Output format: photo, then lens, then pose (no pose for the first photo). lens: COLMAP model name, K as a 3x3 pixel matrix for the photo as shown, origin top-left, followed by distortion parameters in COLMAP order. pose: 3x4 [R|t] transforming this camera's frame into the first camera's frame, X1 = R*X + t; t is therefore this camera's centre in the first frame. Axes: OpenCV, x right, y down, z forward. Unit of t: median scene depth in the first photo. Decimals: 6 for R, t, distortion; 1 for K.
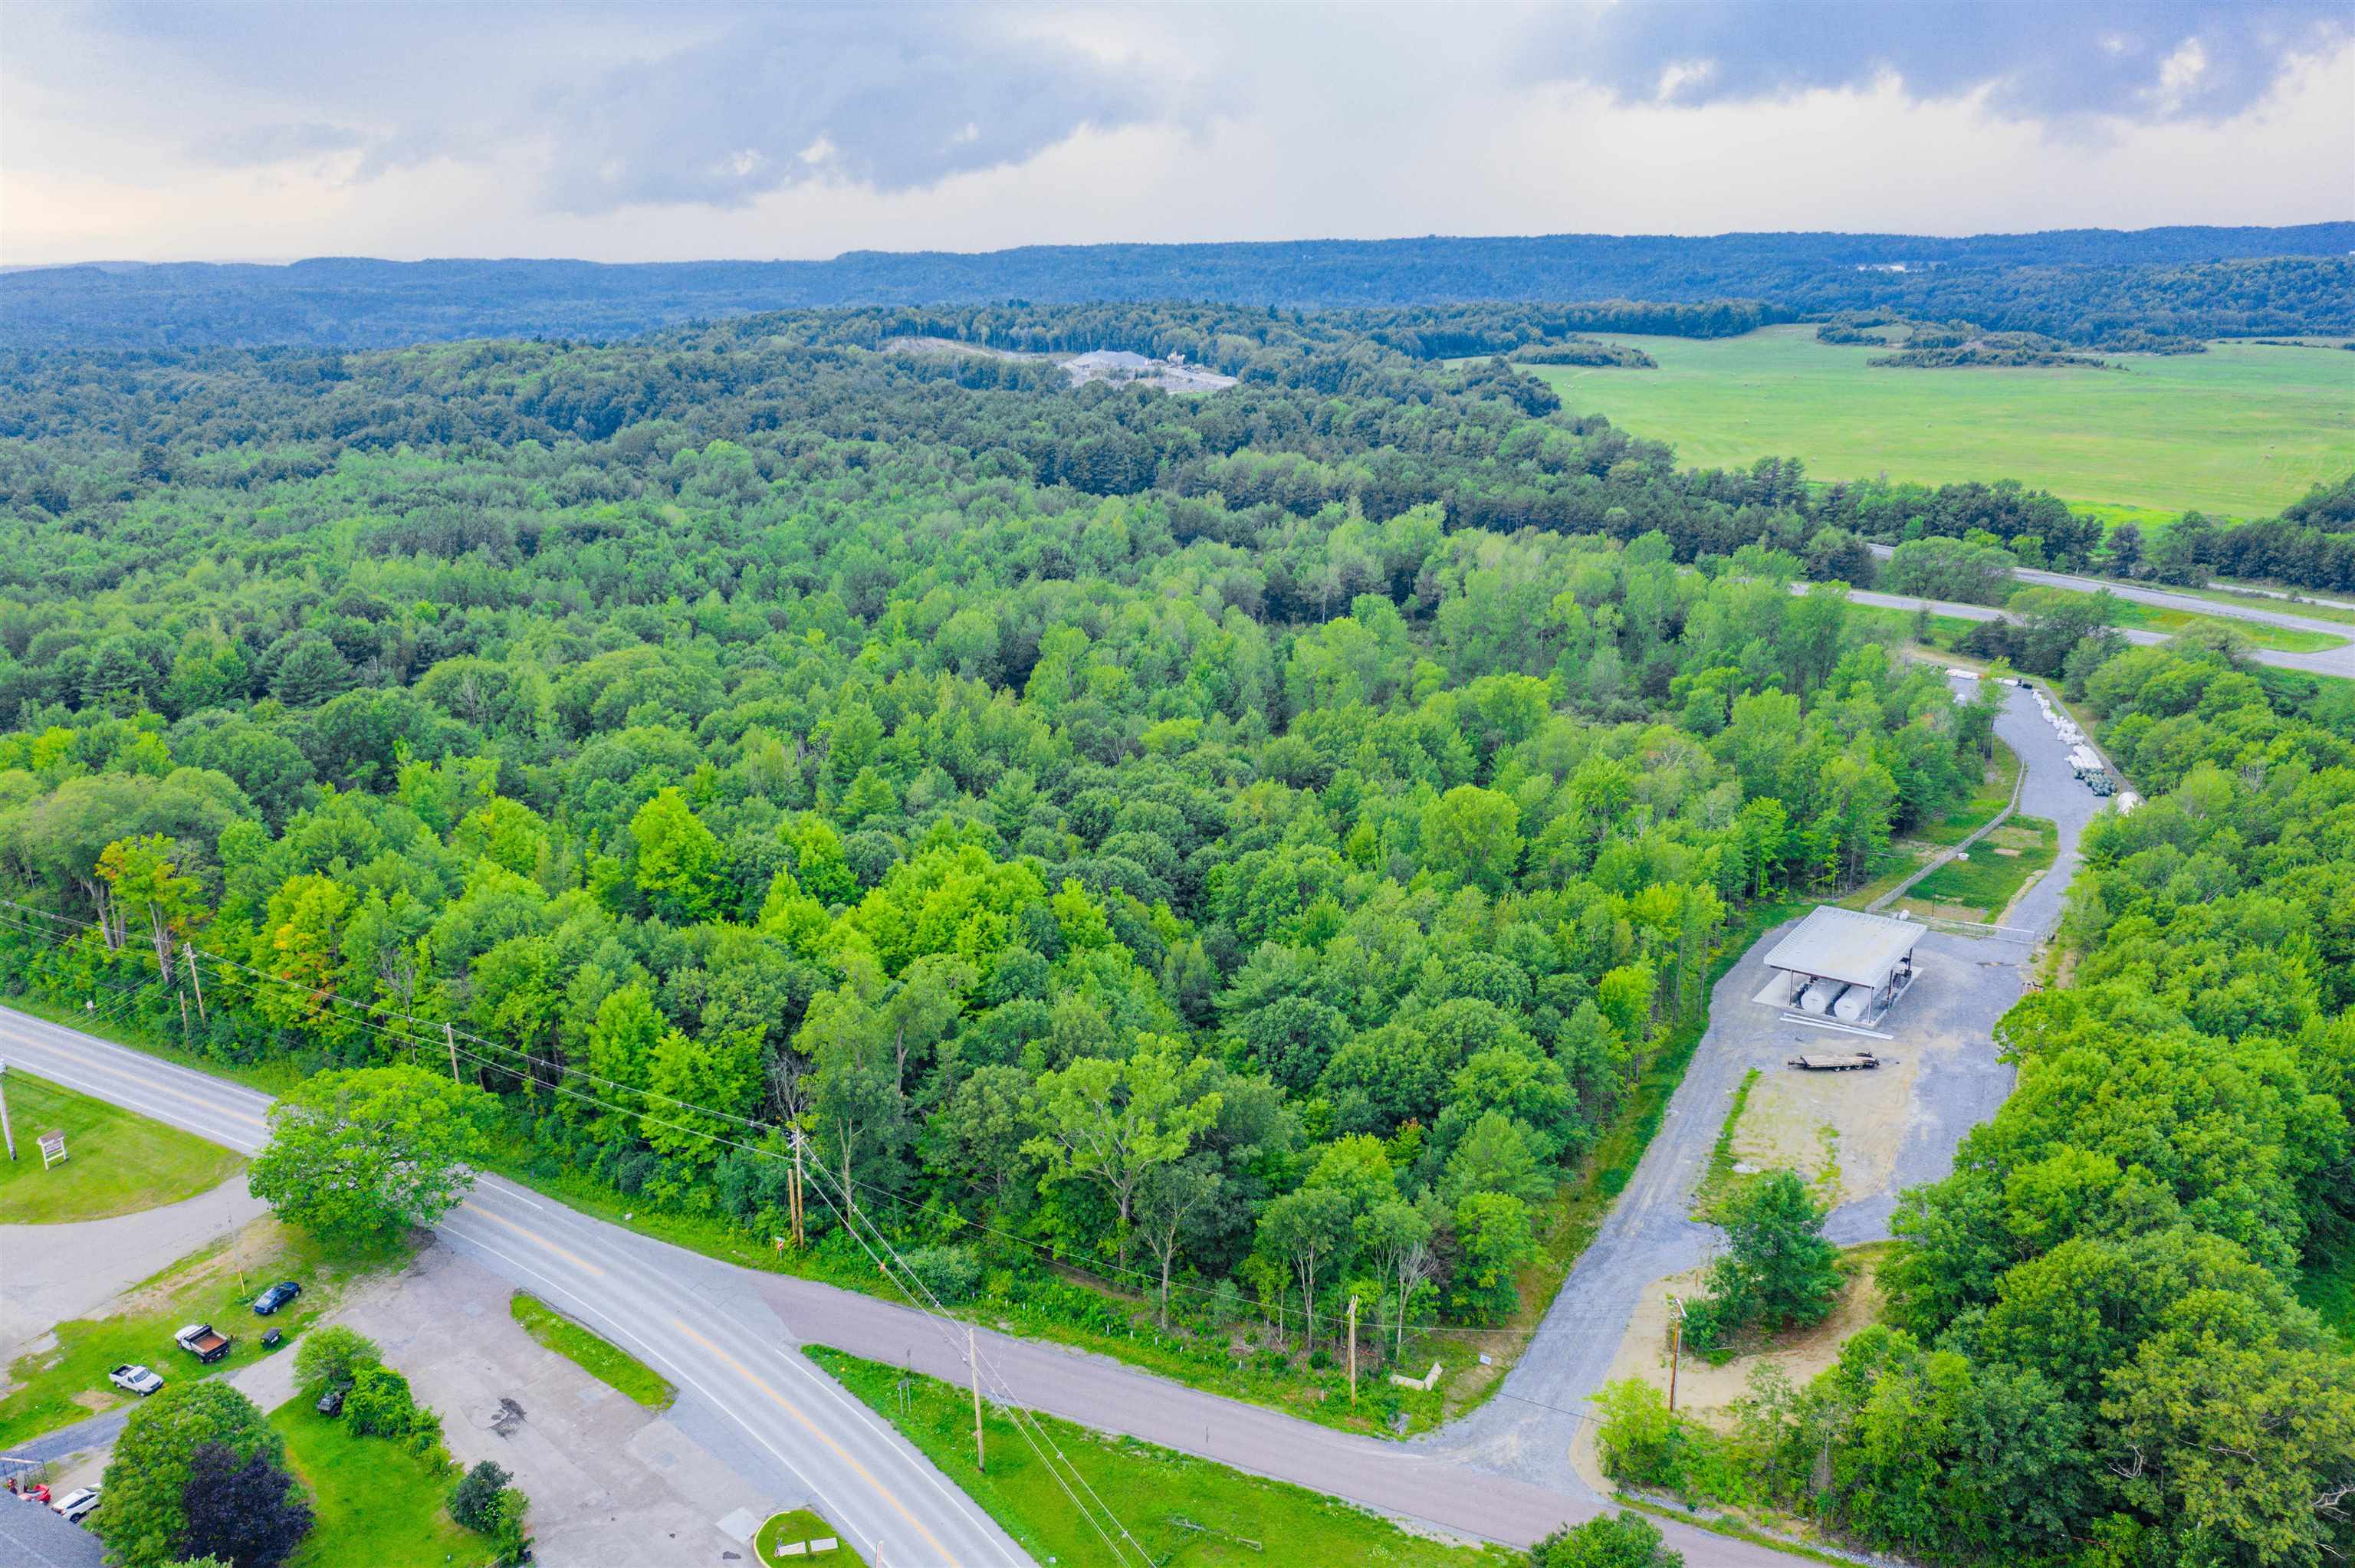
lens RADIAL K [[1861.9, 0, 1177.5], [0, 1861.9, 784.0], [0, 0, 1]] dist [-0.016443, 0.002216]
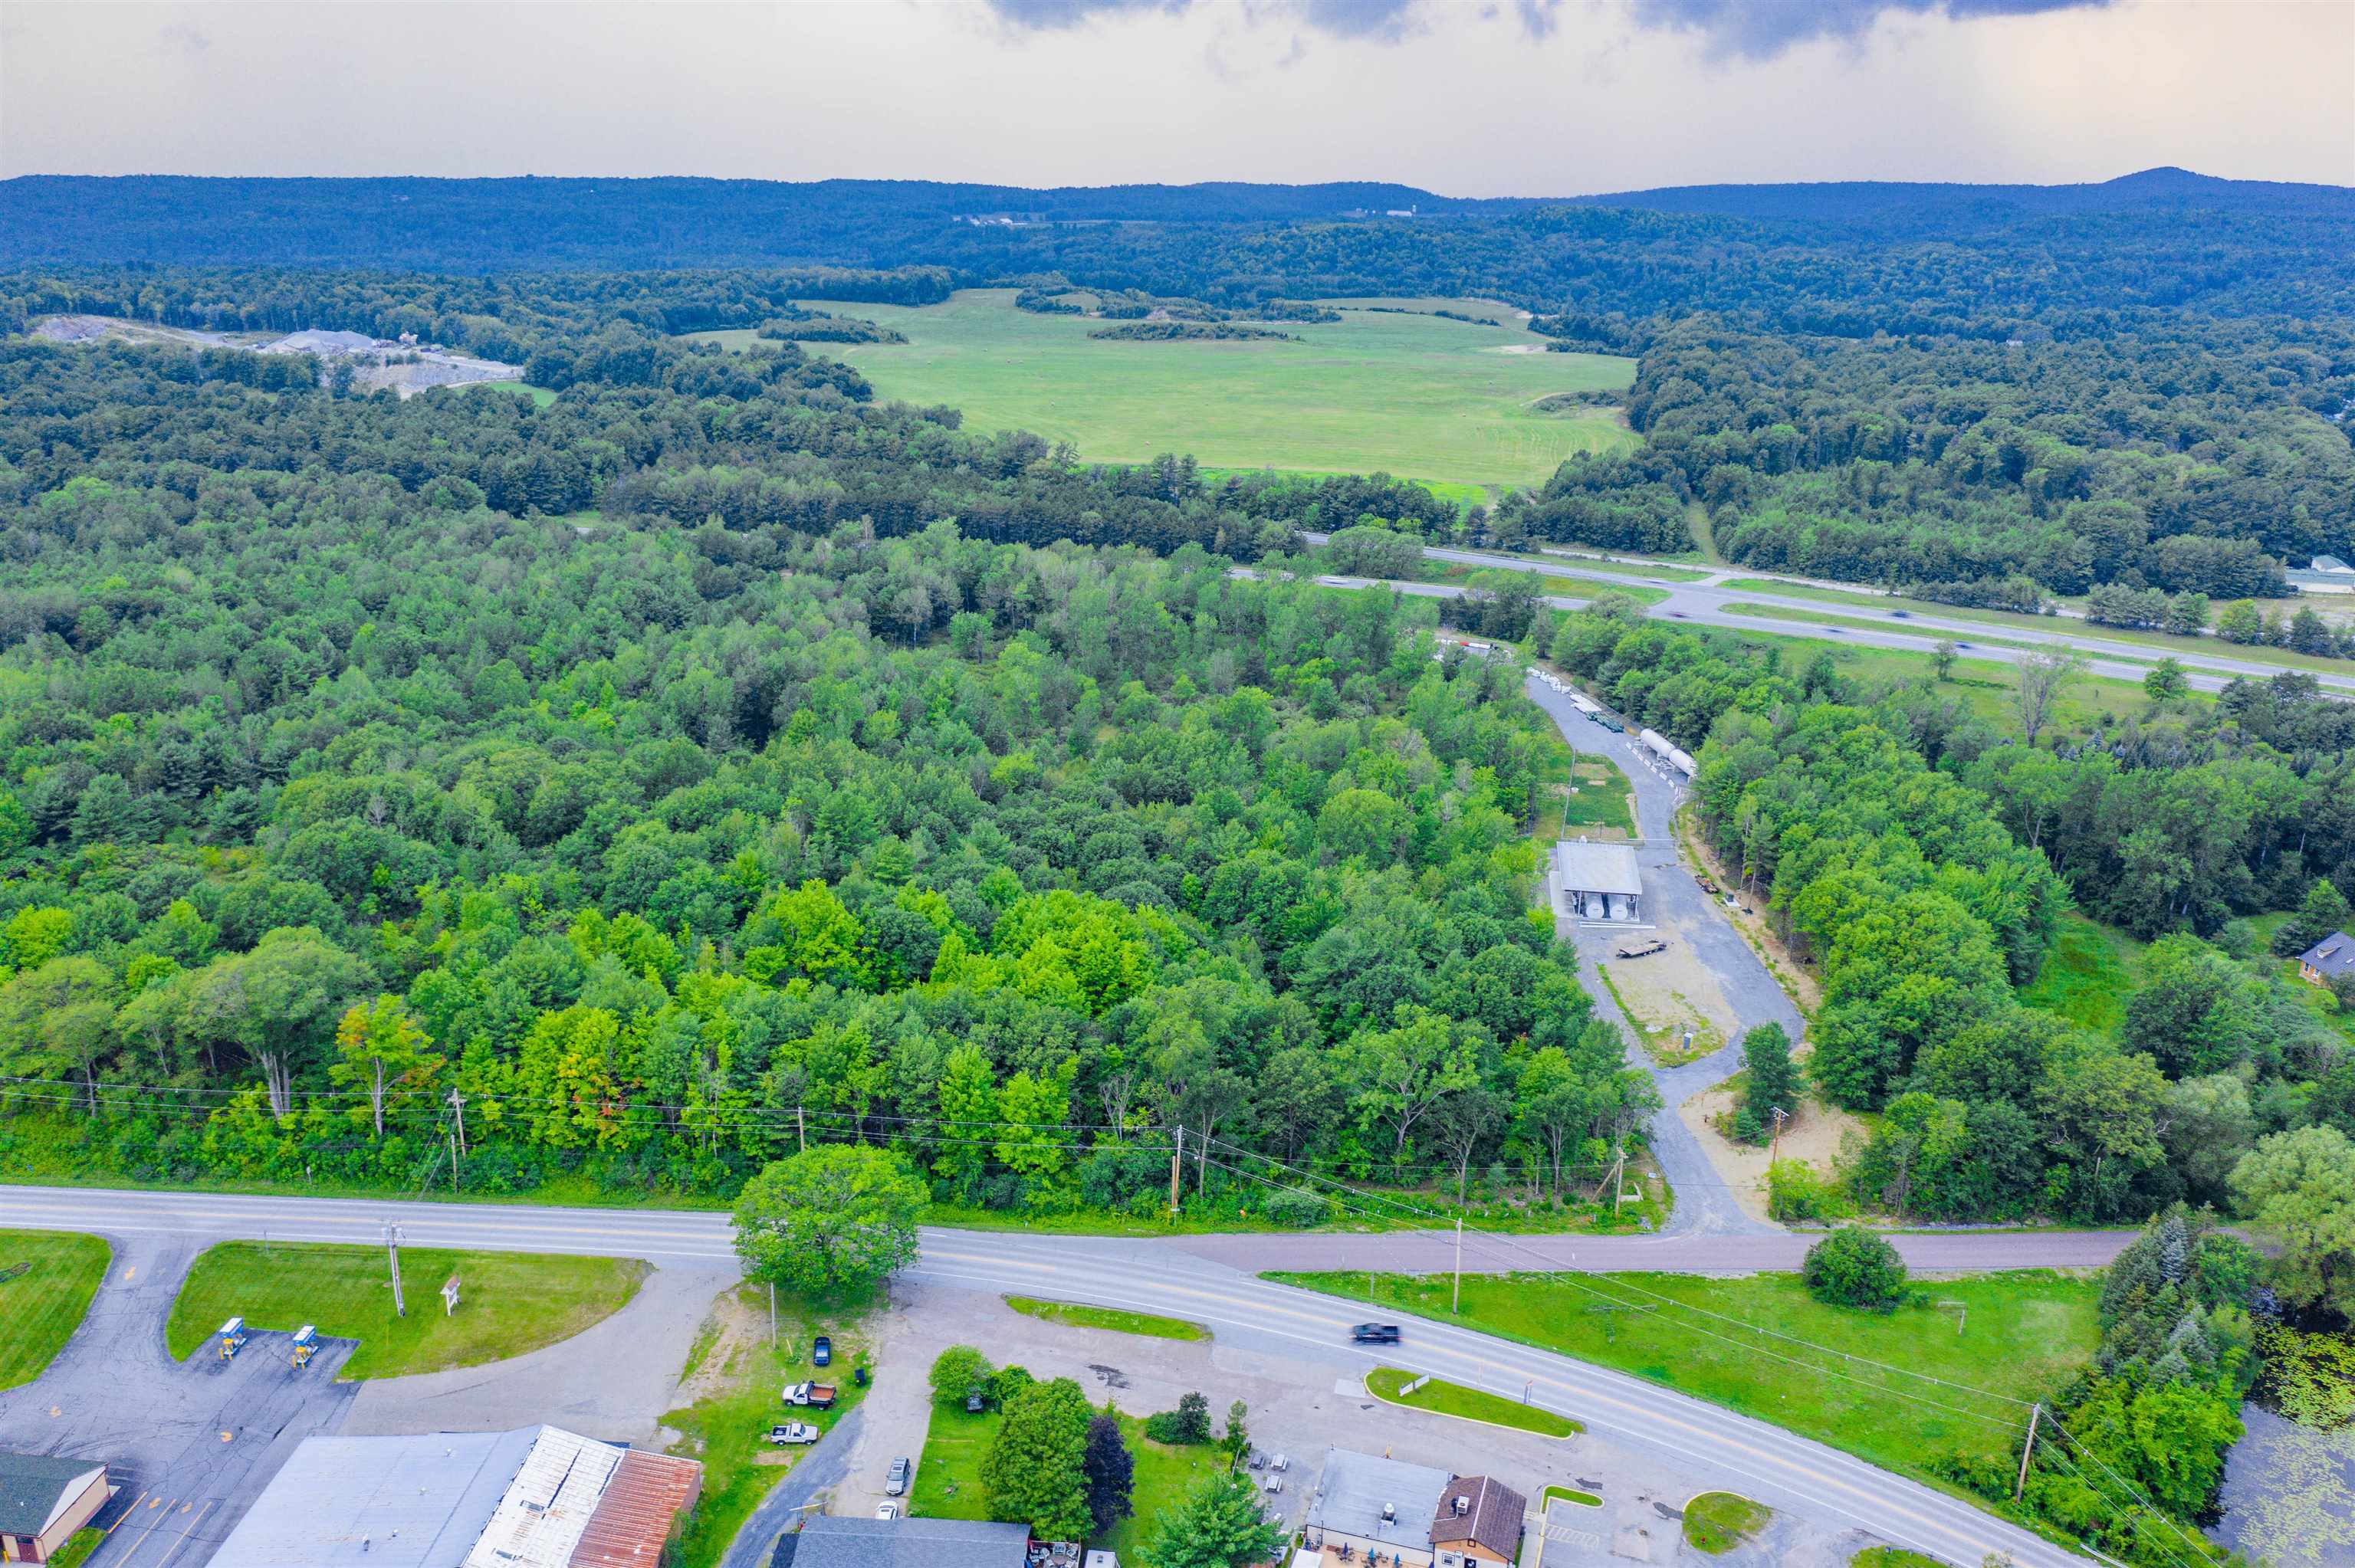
lens RADIAL K [[1871.9, 0, 1177.5], [0, 1871.9, 784.0], [0, 0, 1]] dist [-0.008955, 0.005662]
pose [[0.884533, -0.123075, 0.449949, -0.345618], [0.107295, 0.992383, 0.060523, -0.060414], [-0.453971, -0.005258, 0.891001, -0.081228]]
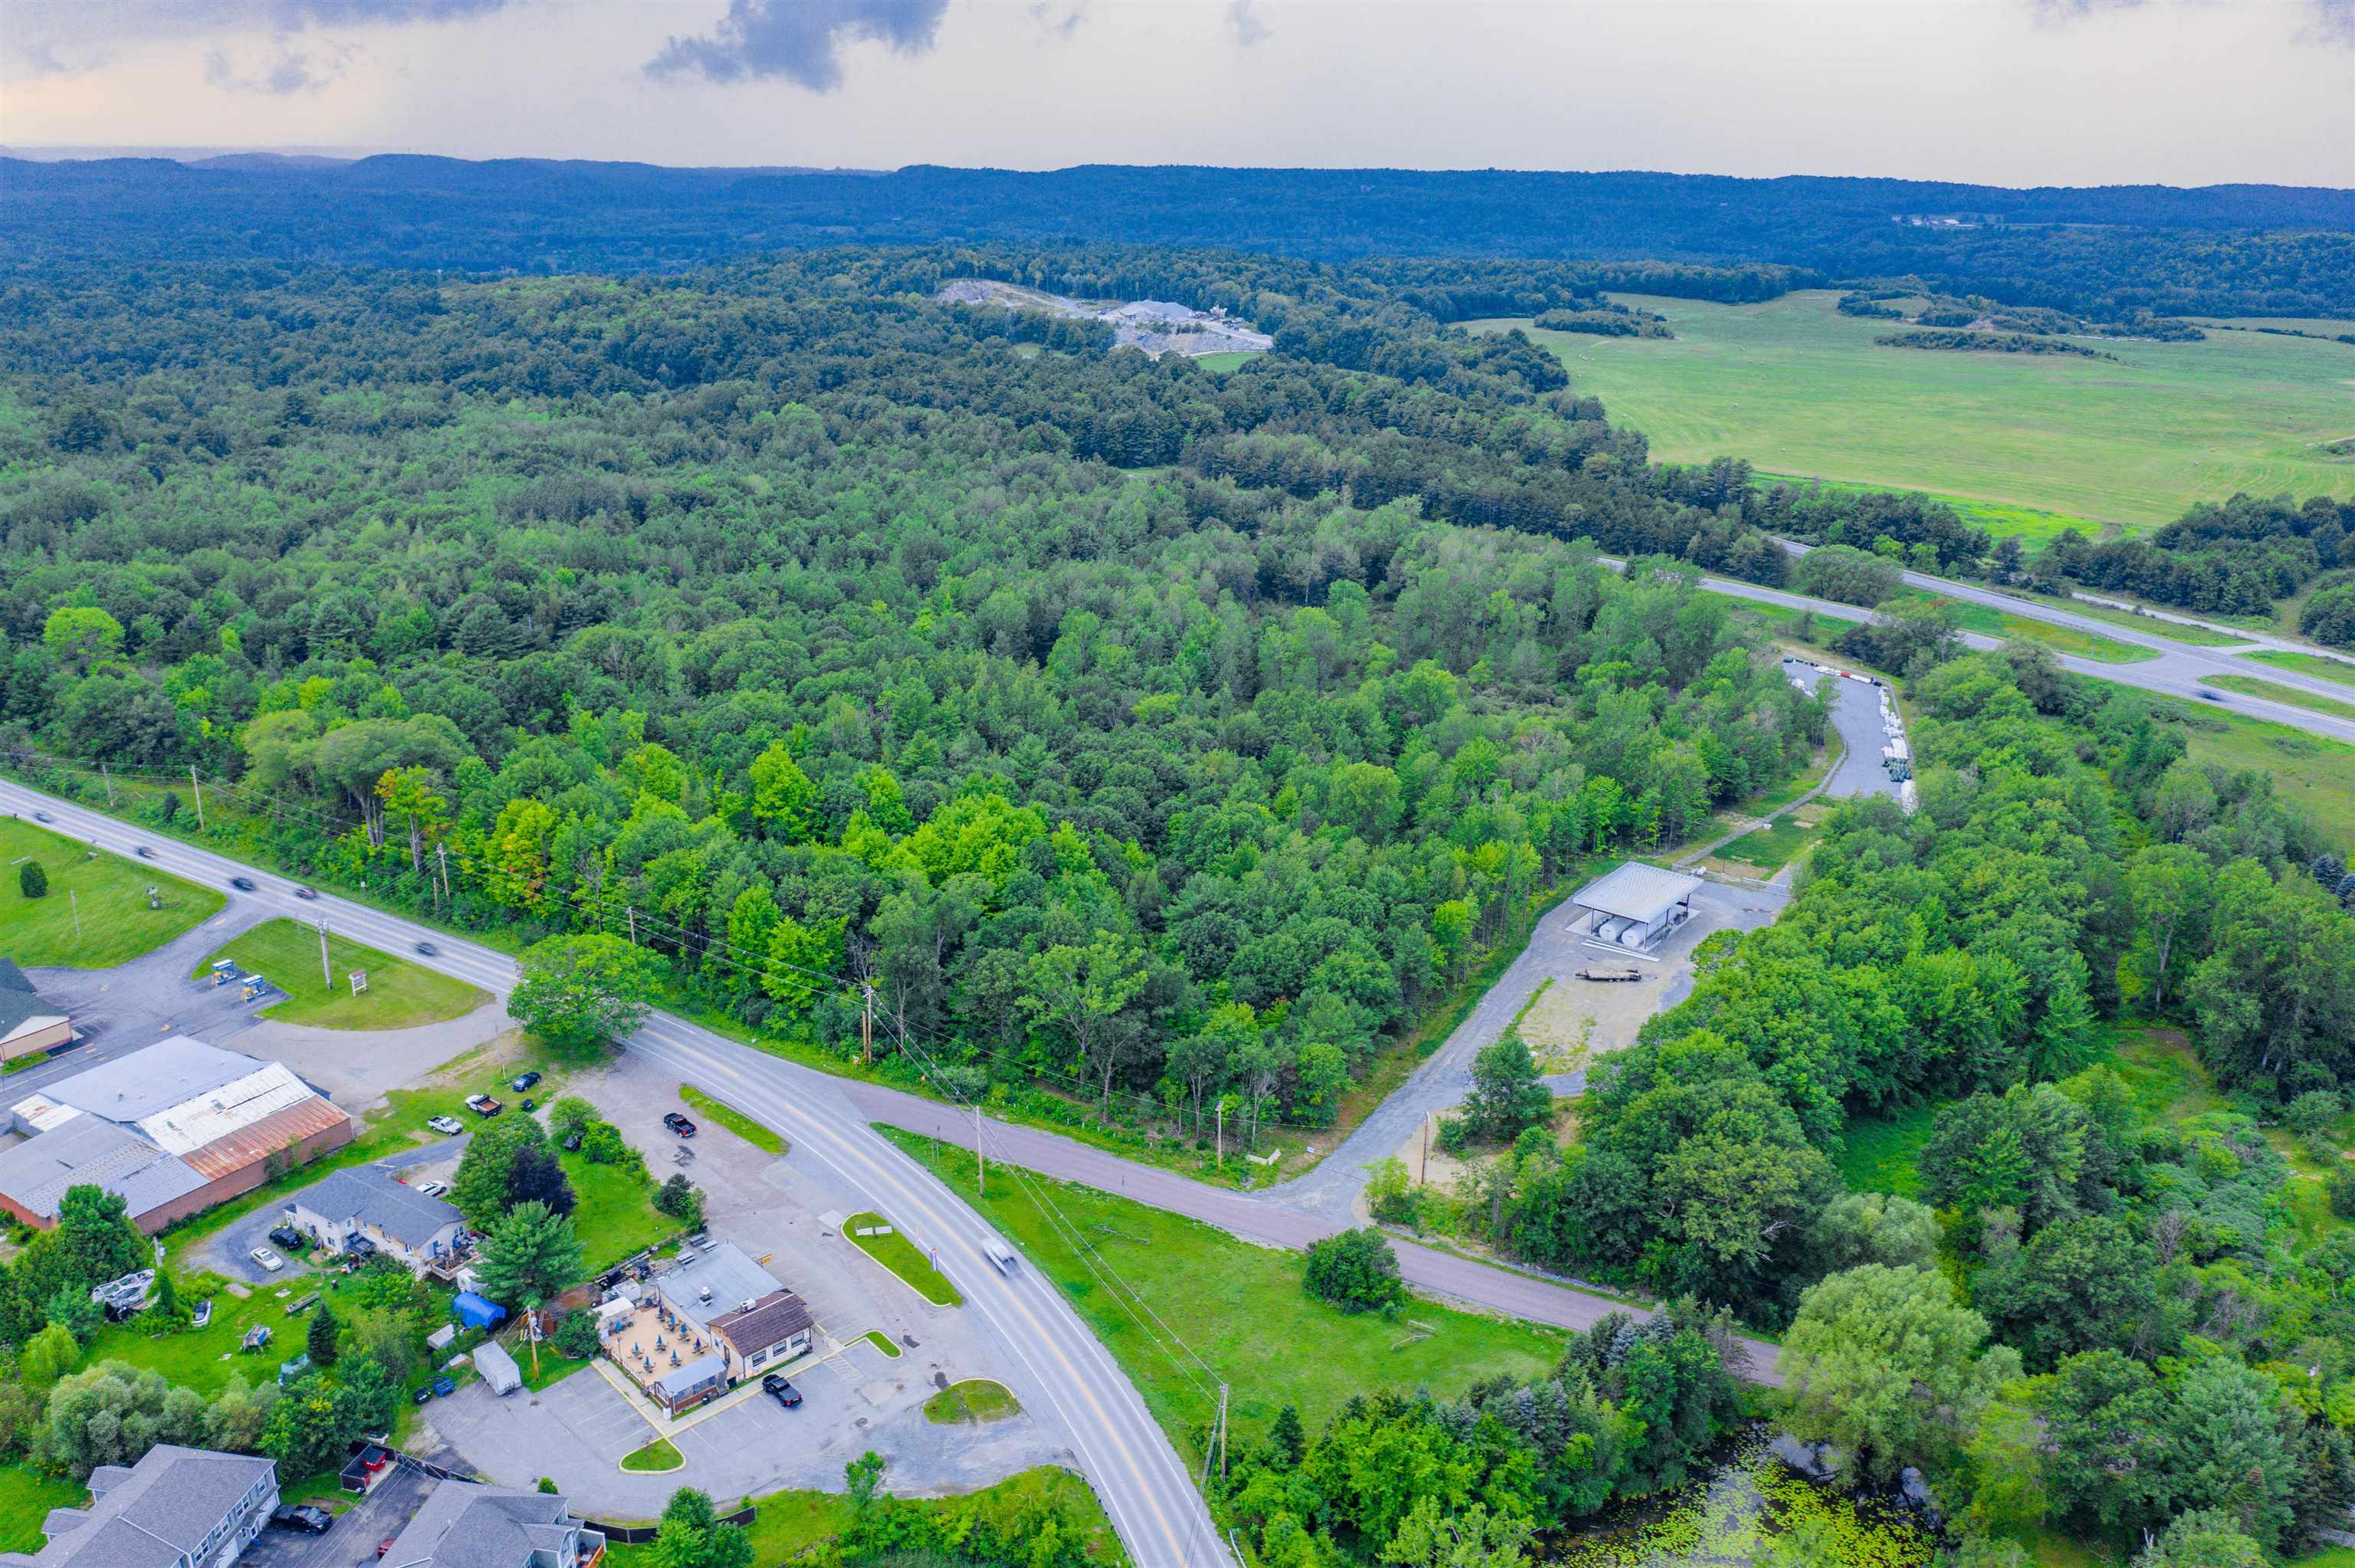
lens RADIAL K [[1876.5, 0, 1177.5], [0, 1876.5, 784.0], [0, 0, 1]] dist [-0.010008, 0.003724]
pose [[0.999008, 0.038307, -0.022703, 0.032769], [-0.037278, 0.998329, 0.044145, -0.024039], [0.024356, -0.043255, 0.998767, -0.226230]]
